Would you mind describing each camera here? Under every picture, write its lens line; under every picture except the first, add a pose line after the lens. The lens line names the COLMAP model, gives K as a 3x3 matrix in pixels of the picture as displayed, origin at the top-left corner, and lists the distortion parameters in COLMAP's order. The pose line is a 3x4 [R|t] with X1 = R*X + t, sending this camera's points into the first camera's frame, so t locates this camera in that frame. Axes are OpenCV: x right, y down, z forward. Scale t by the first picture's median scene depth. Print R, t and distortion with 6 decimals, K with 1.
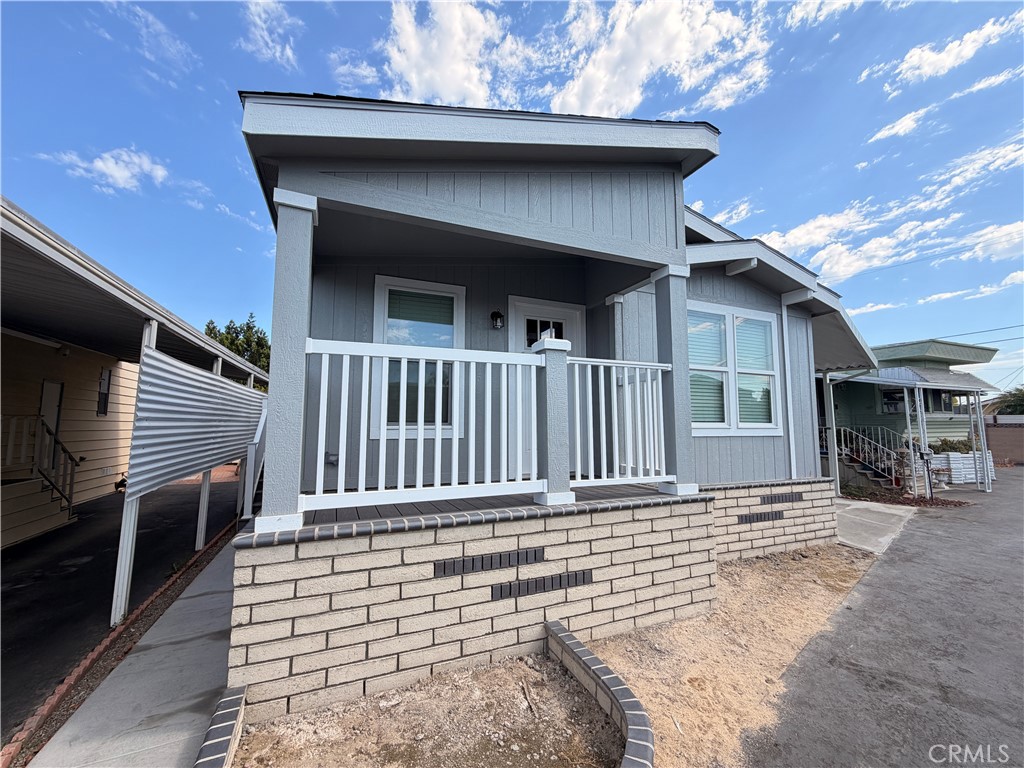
lens RADIAL K [[405.9, 0, 512.2], [0, 405.9, 401.2], [0, 0, 1]] dist [-0.001189, -0.000231]
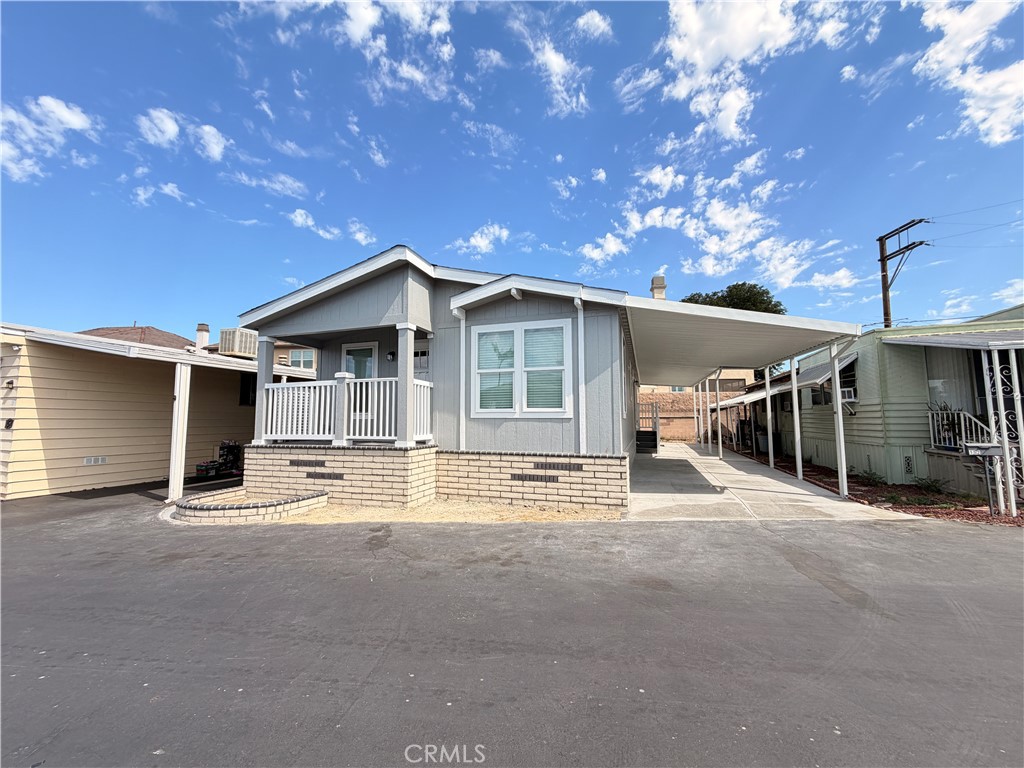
lens RADIAL K [[405.9, 0, 517.2], [0, 405.9, 383.7], [0, 0, 1]] dist [-0.001189, -0.000231]
pose [[0.758118, -0.063138, -0.649054, 2.272246], [0.043806, 0.997984, -0.045914, 0.050335], [0.650644, 0.006376, 0.759356, -0.096000]]
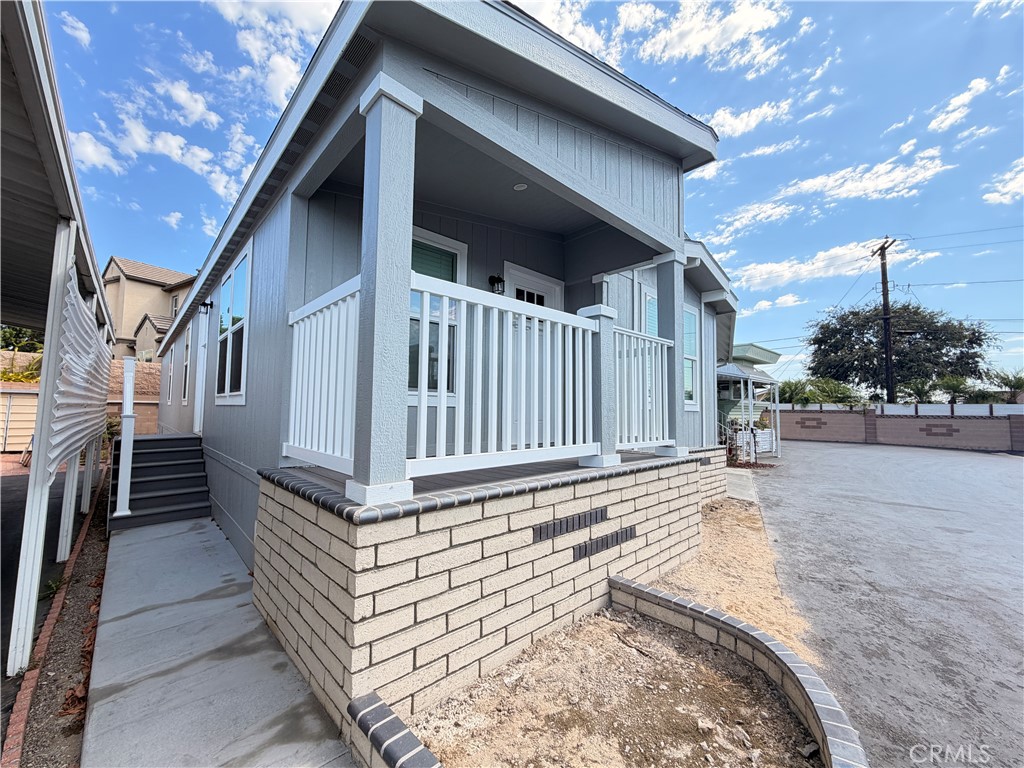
lens RADIAL K [[405.9, 0, 515.6], [0, 405.9, 399.9], [0, 0, 1]] dist [-0.001189, -0.000231]
pose [[0.937608, 0.020784, 0.347072, -0.444465], [-0.033738, 0.998940, 0.031321, 0.056762], [-0.346053, -0.041076, 0.937315, 0.109331]]
